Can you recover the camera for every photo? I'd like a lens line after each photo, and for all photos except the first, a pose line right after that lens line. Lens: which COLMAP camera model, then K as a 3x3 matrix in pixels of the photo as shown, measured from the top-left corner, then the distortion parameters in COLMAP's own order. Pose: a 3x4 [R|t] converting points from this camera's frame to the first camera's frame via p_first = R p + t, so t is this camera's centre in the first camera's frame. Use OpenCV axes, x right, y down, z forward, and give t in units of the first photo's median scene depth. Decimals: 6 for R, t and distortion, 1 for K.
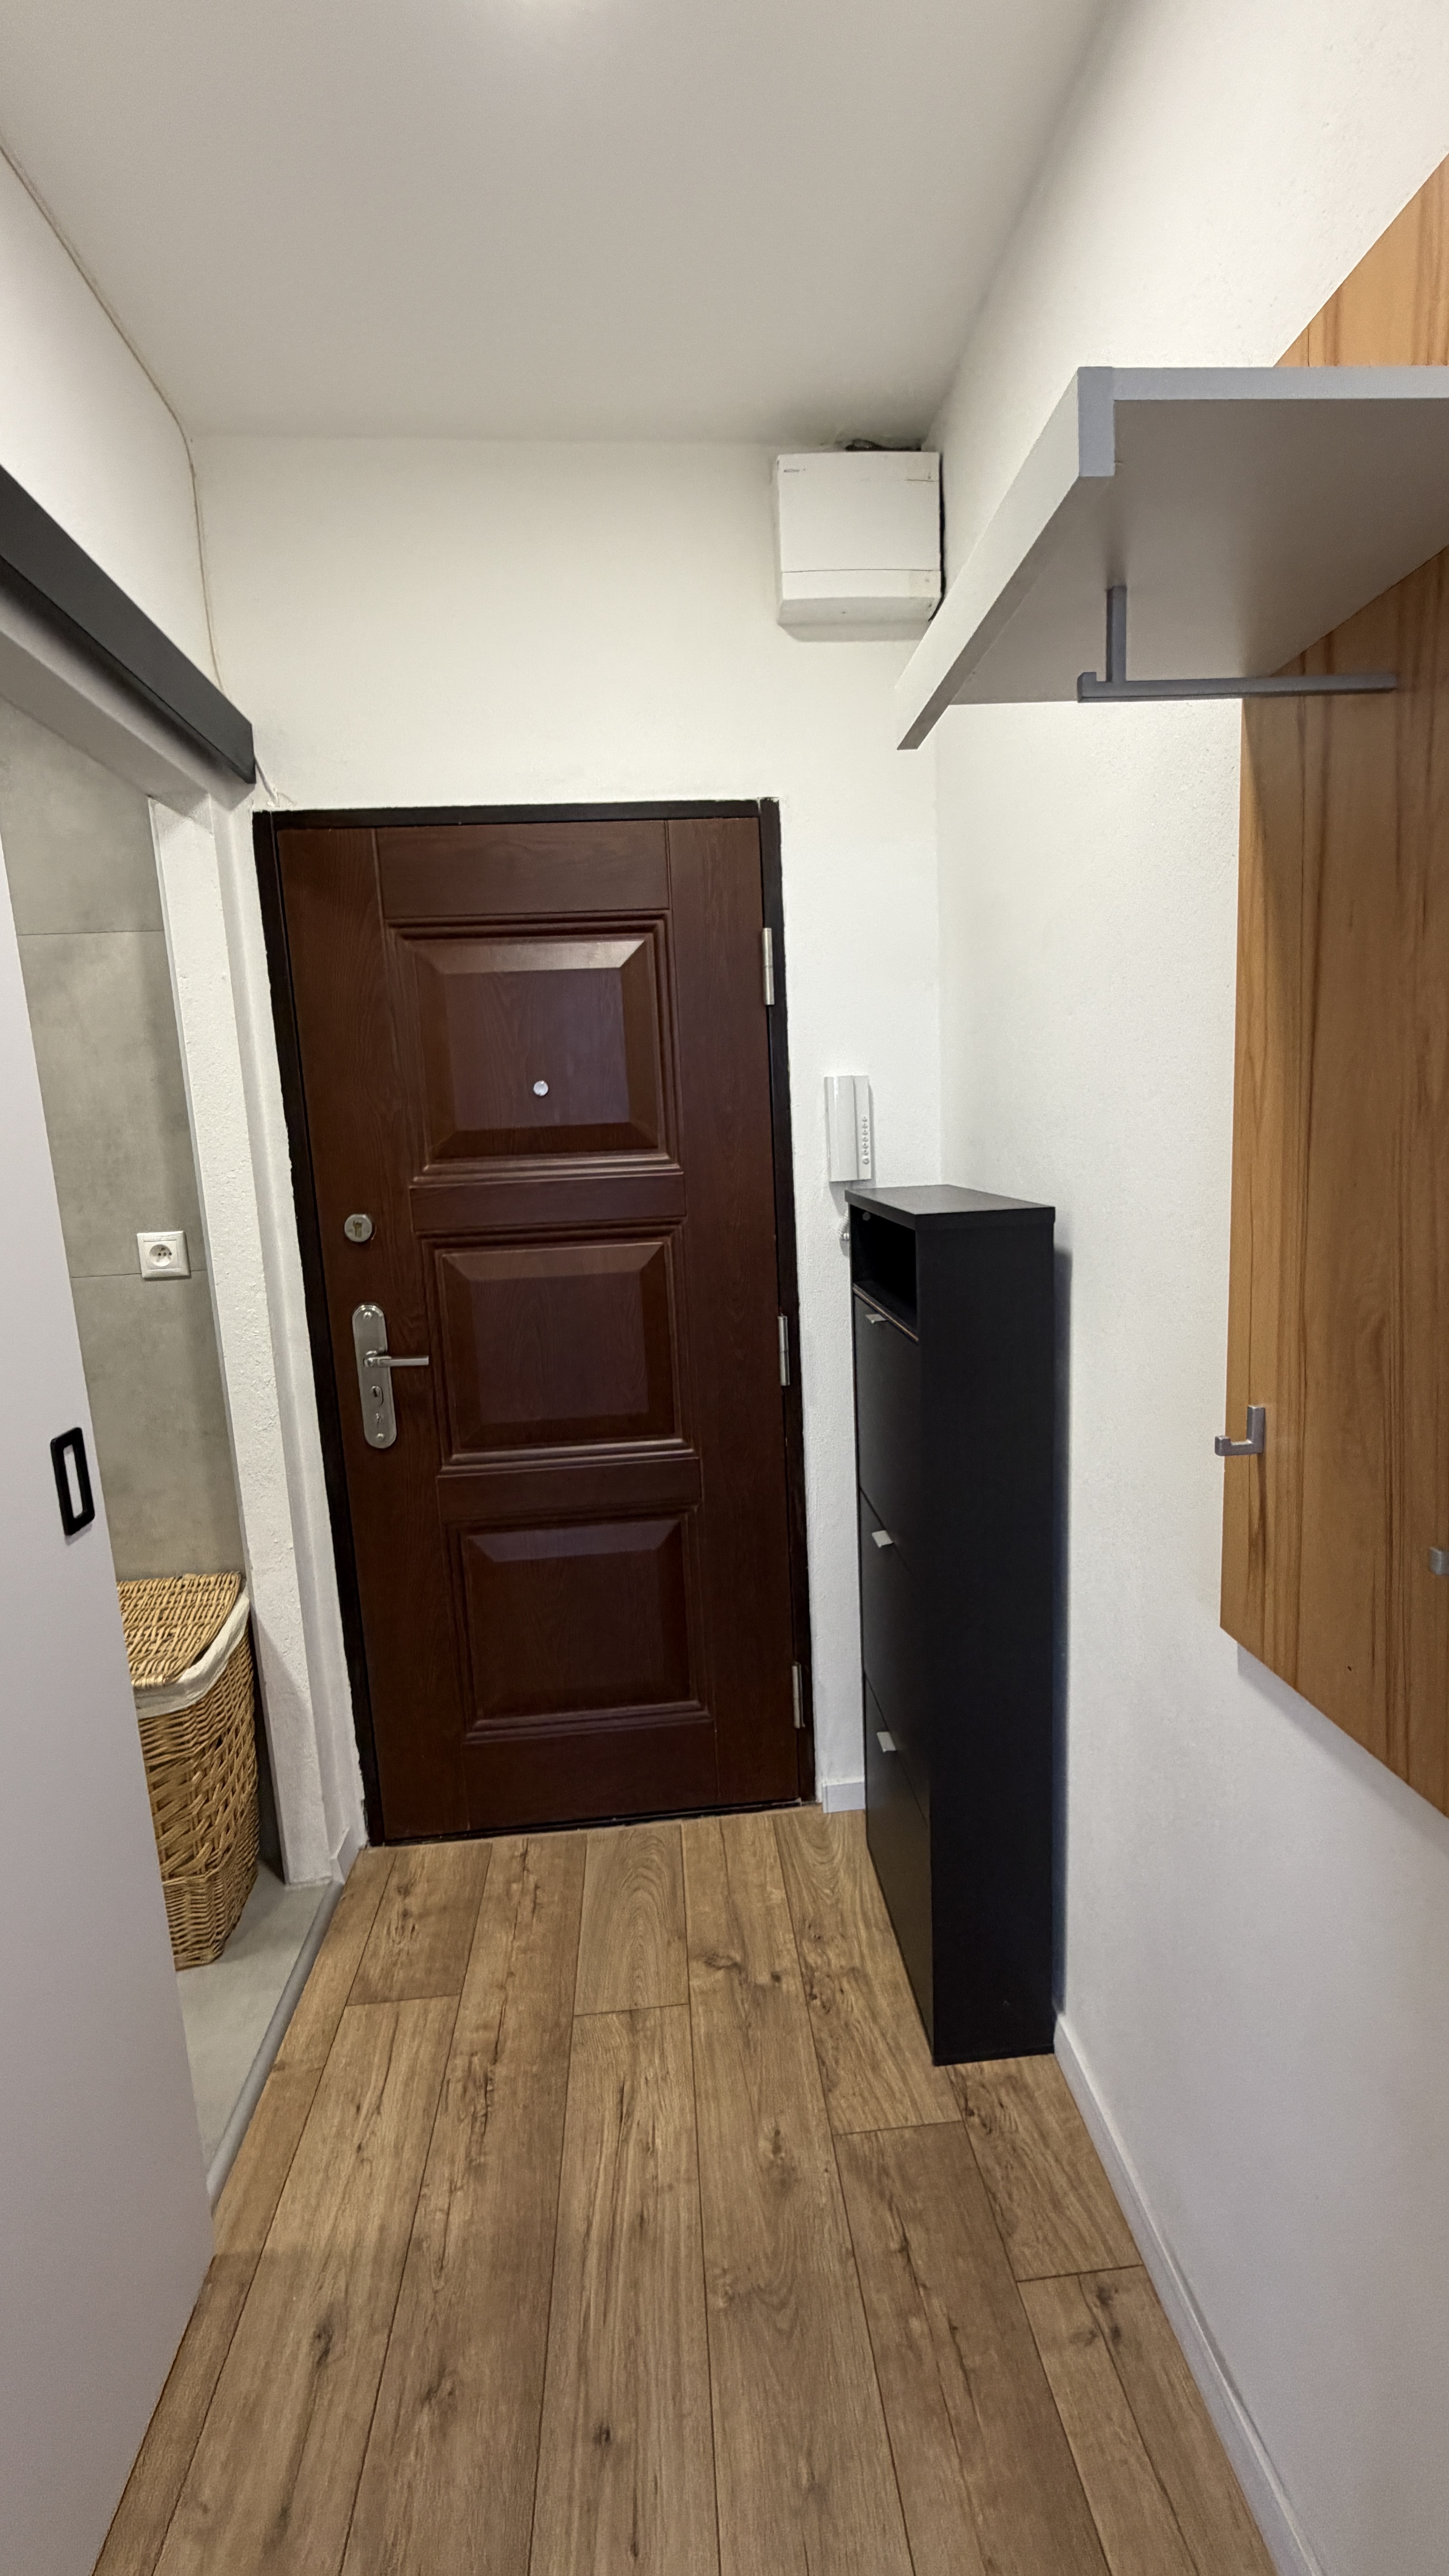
lens RADIAL K [[1029.6, 0, 724.5], [0, 1029.6, 1288.0], [0, 0, 1]] dist [0.000741, 0.000770]
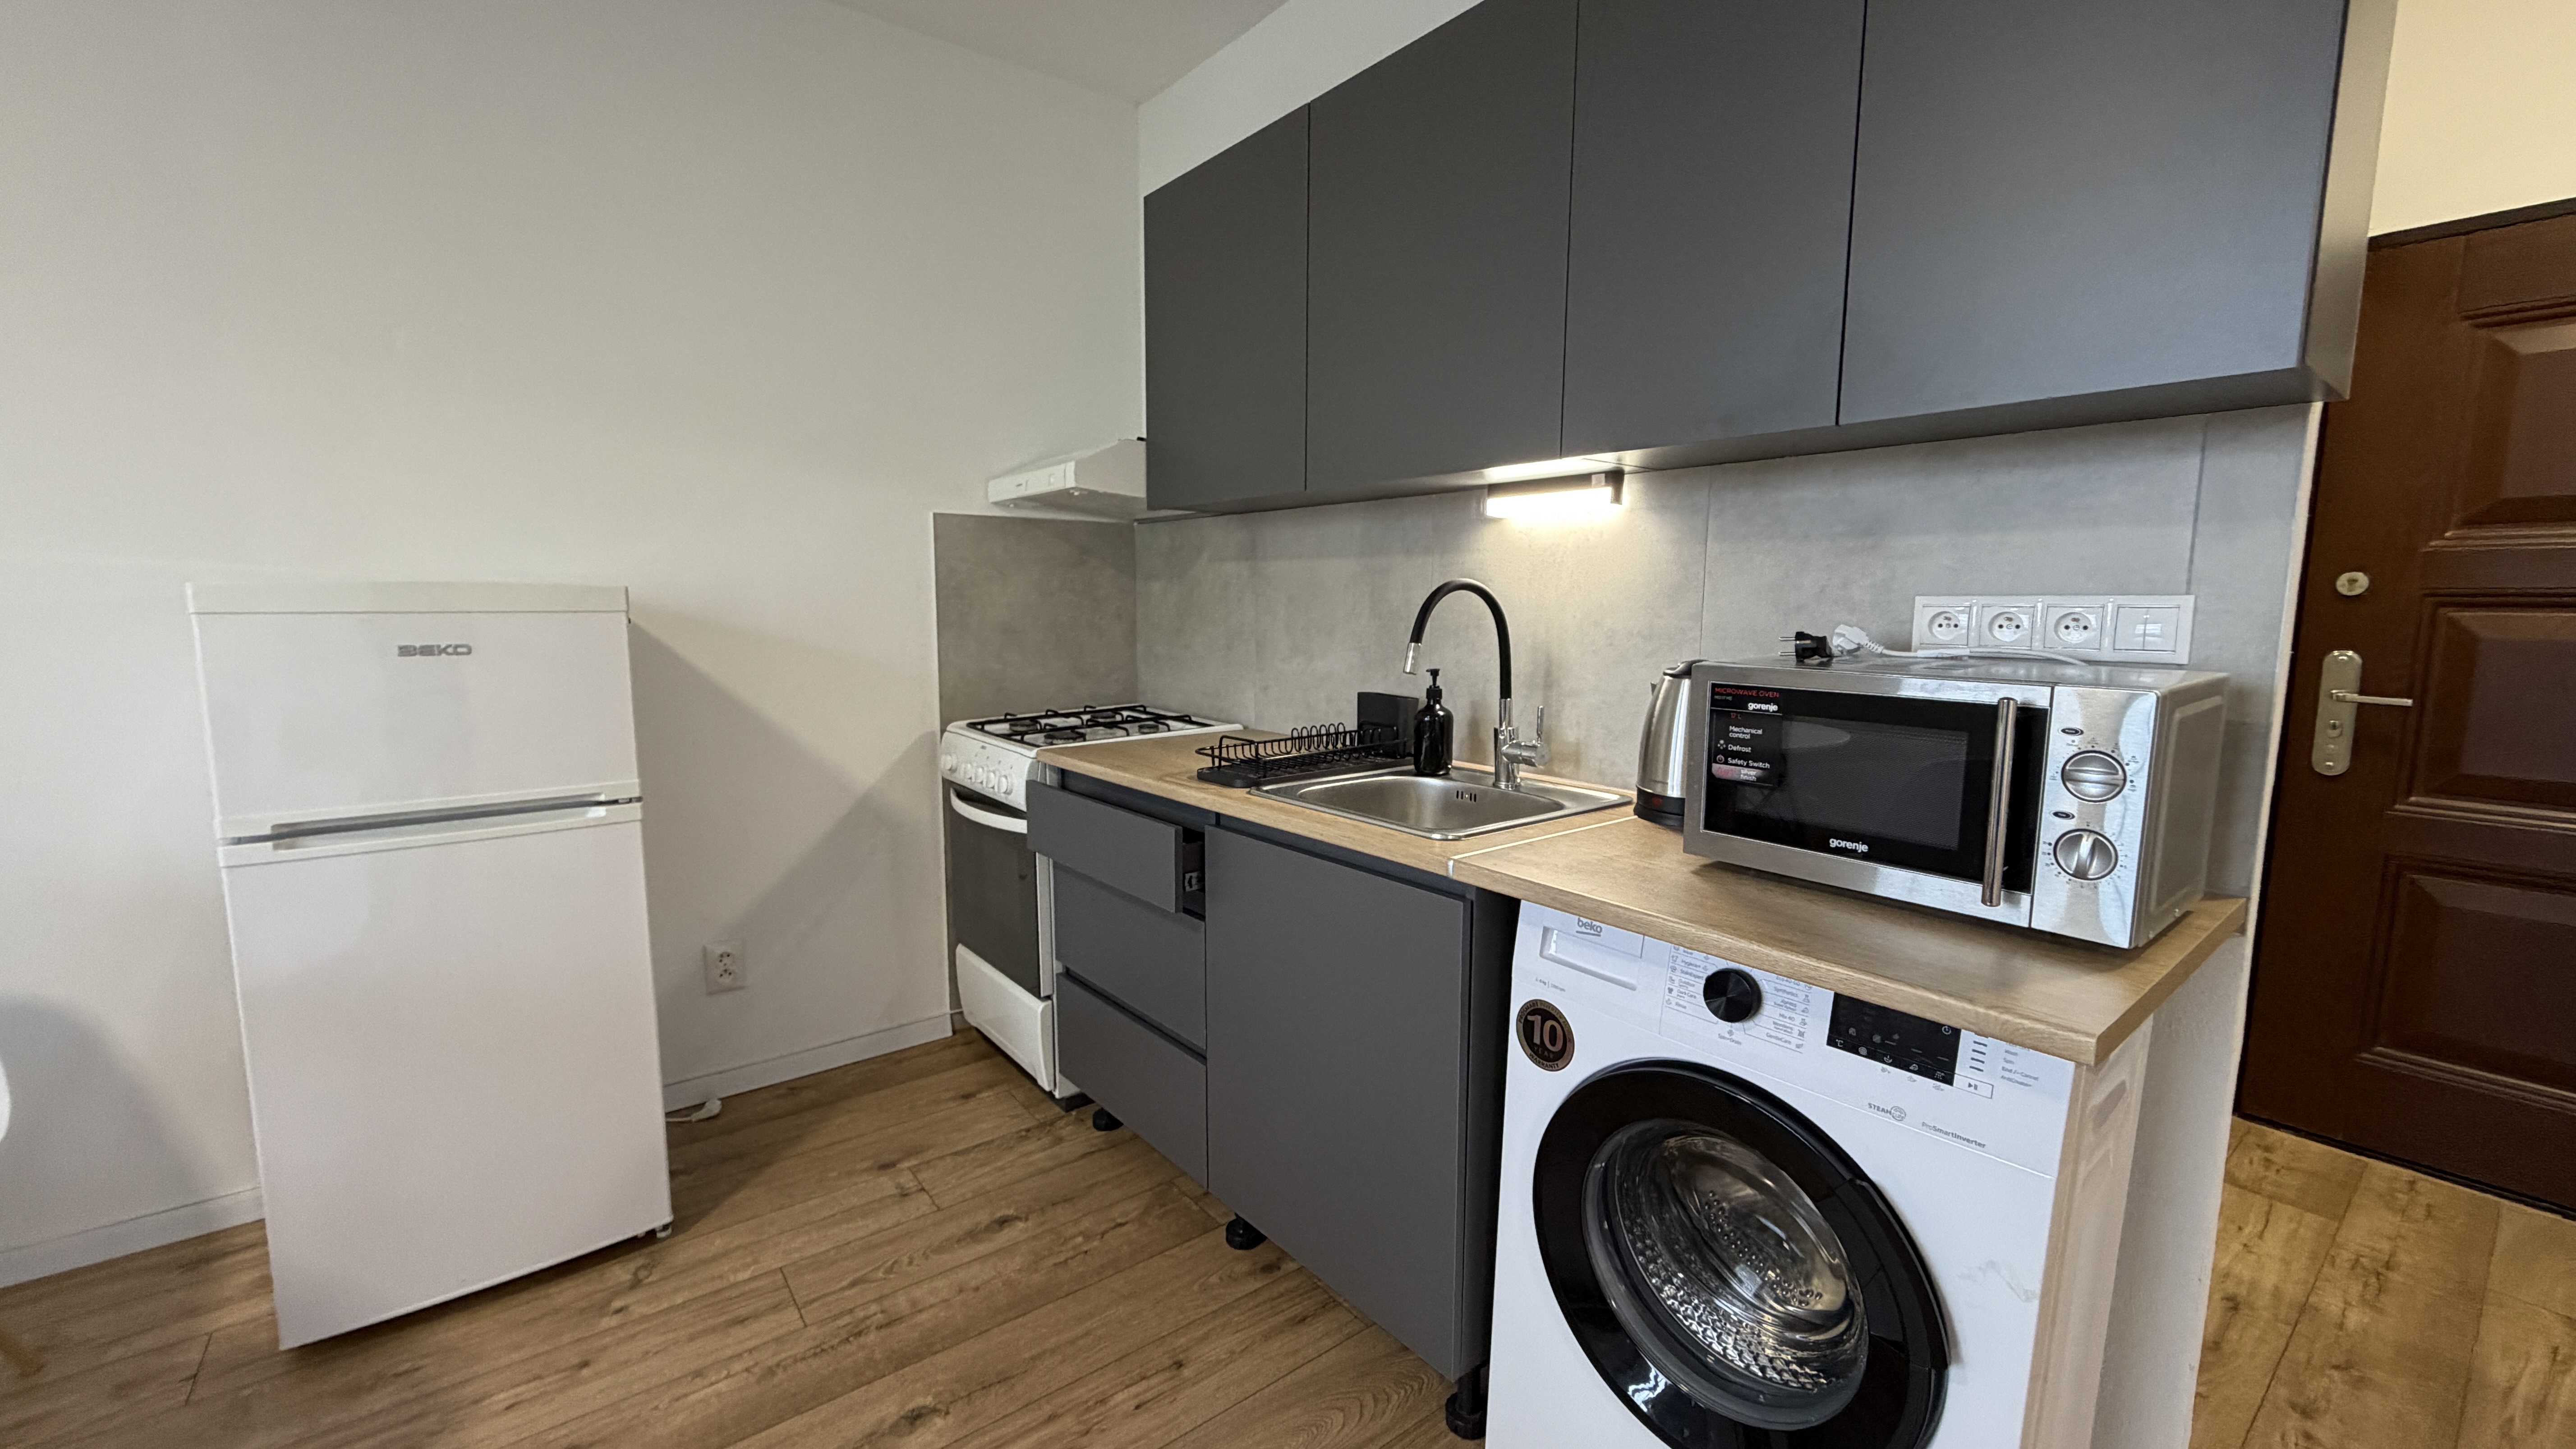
lens RADIAL K [[1029.6, 0, 1280.3], [0, 1029.6, 725.6], [0, 0, 1]] dist [0.000741, 0.000770]
pose [[0.547795, 0.152617, -0.822575, -0.032968], [-0.159062, 0.984285, 0.076693, 0.208949], [0.821353, 0.088828, 0.563462, -0.666771]]
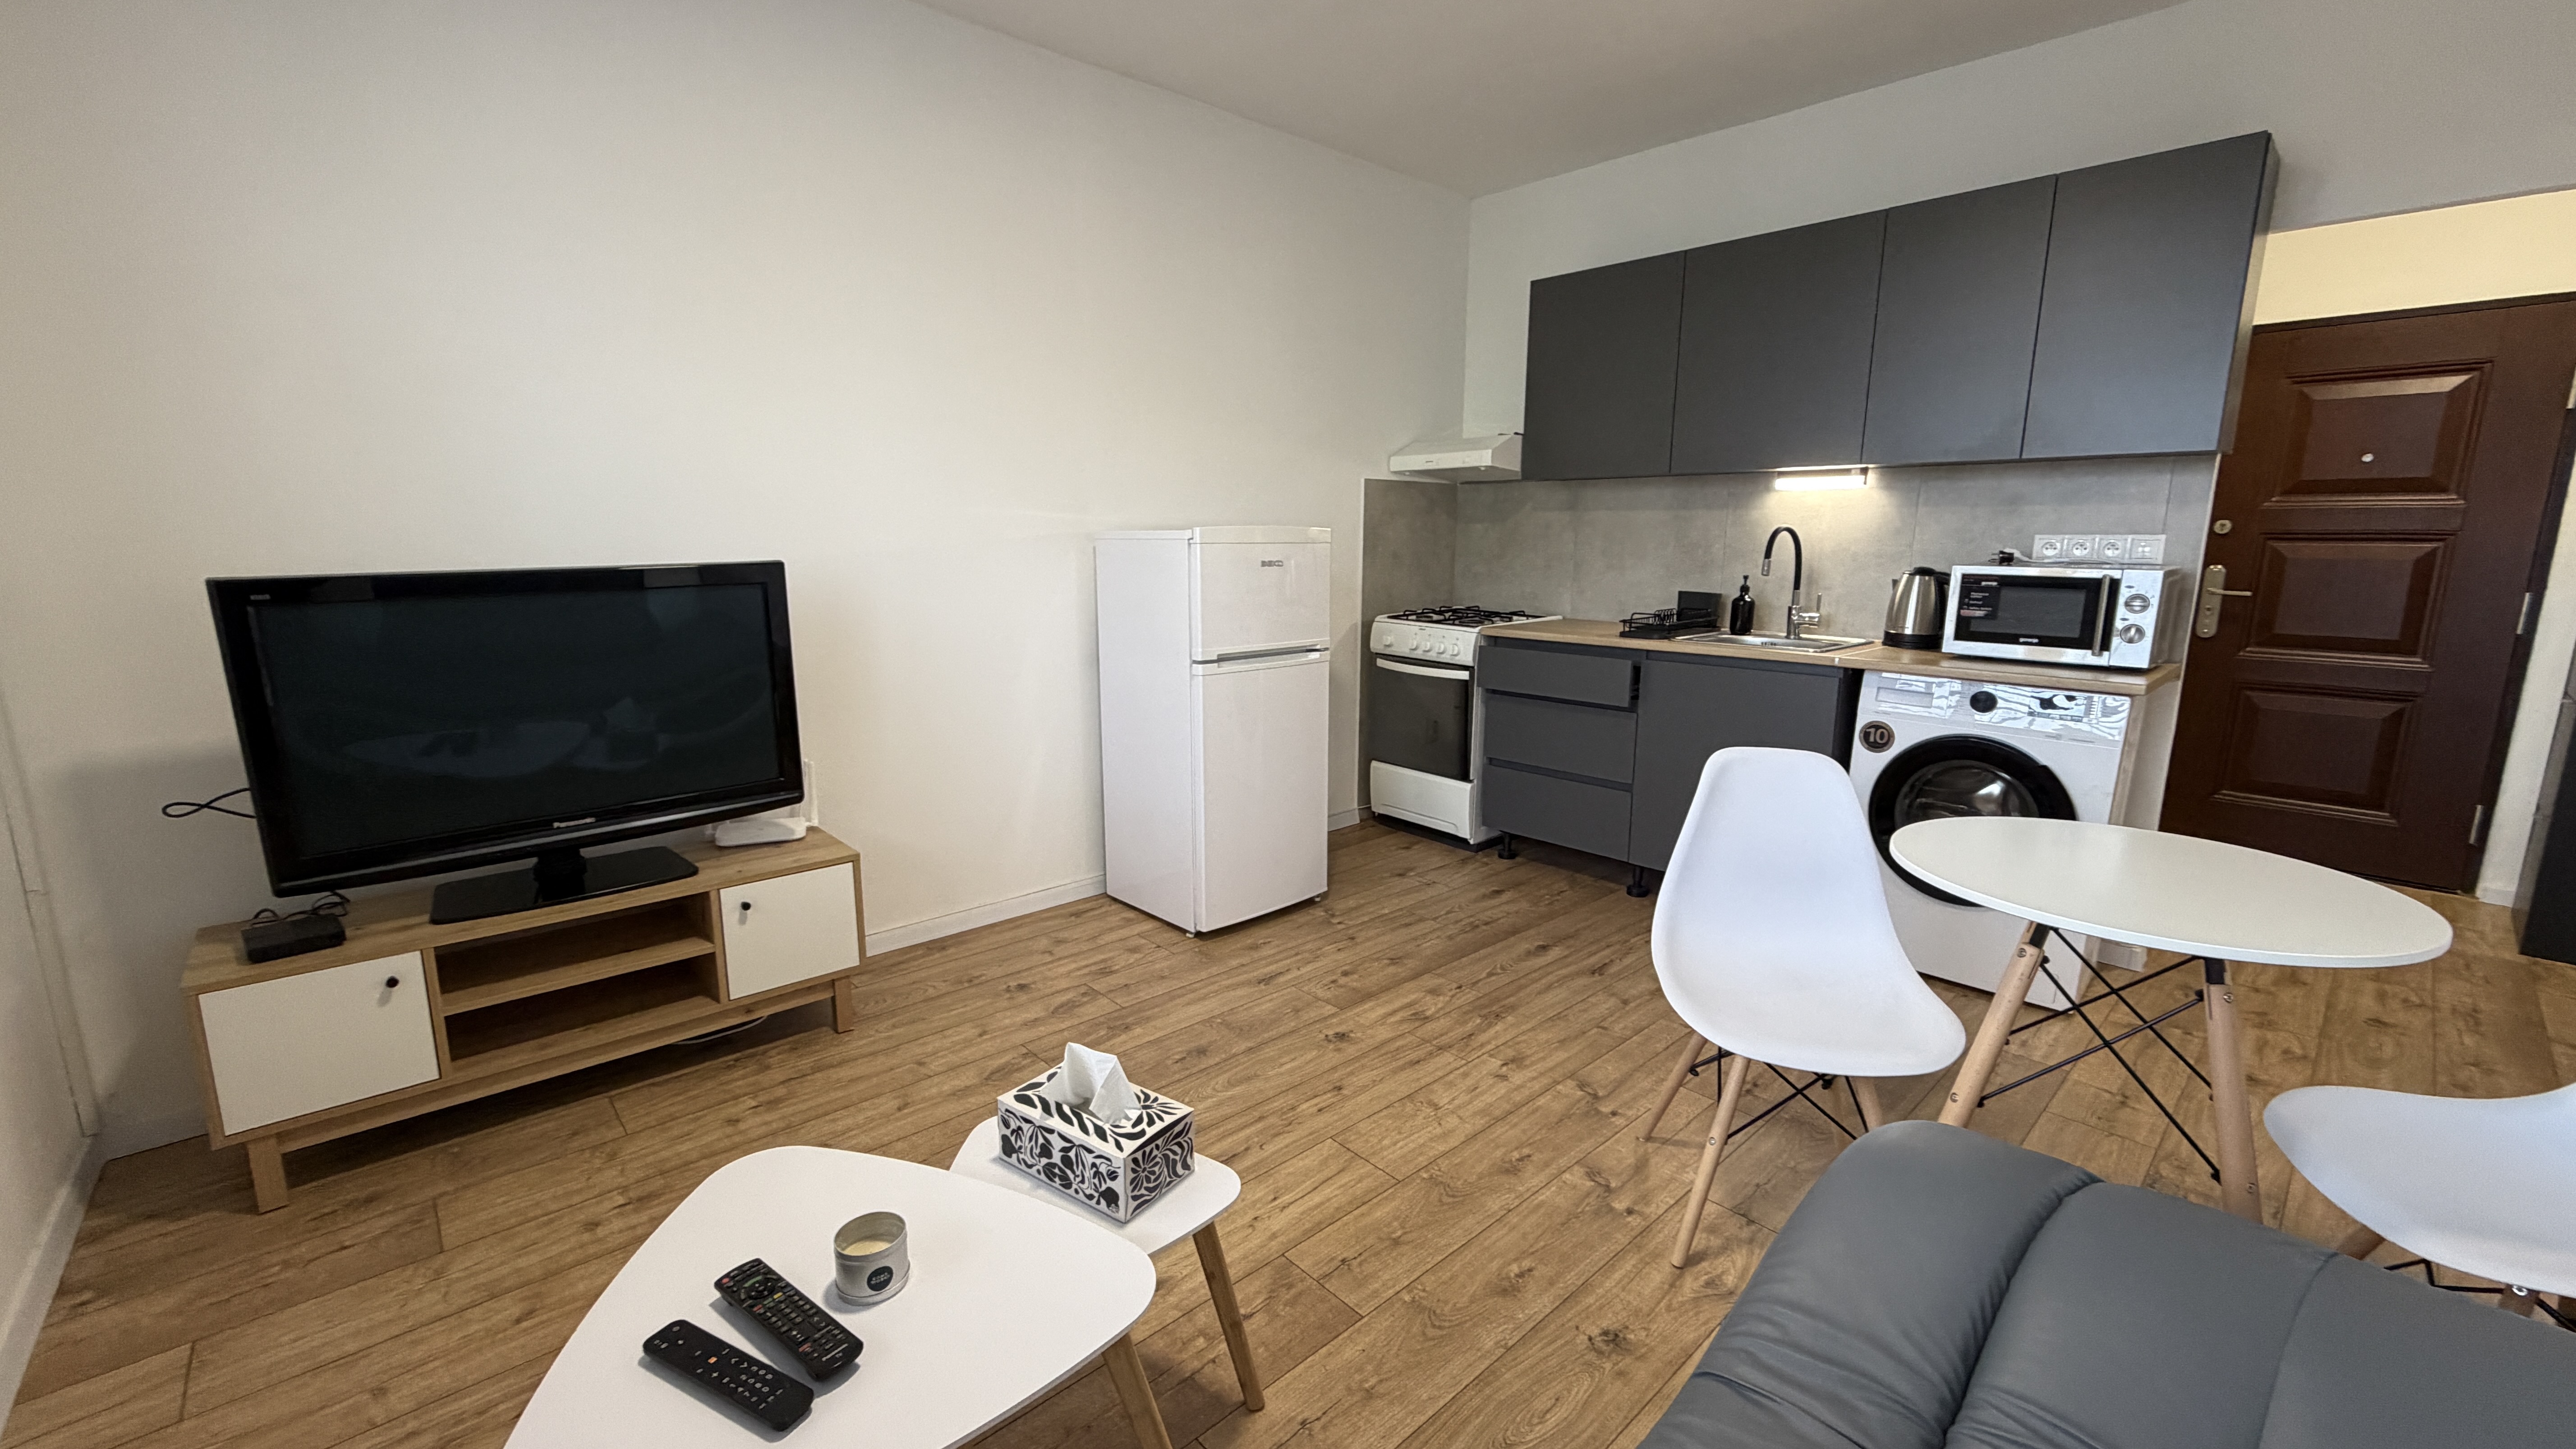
lens RADIAL K [[1019.6, 0, 1287.5], [0, 1019.6, 720.1], [0, 0, 1]] dist [0.000010, 0.000021]
pose [[0.608740, 0.192694, -0.769614, 0.153892], [-0.155240, 0.980235, 0.122639, 0.368240], [0.778034, 0.044820, 0.626622, -1.753373]]
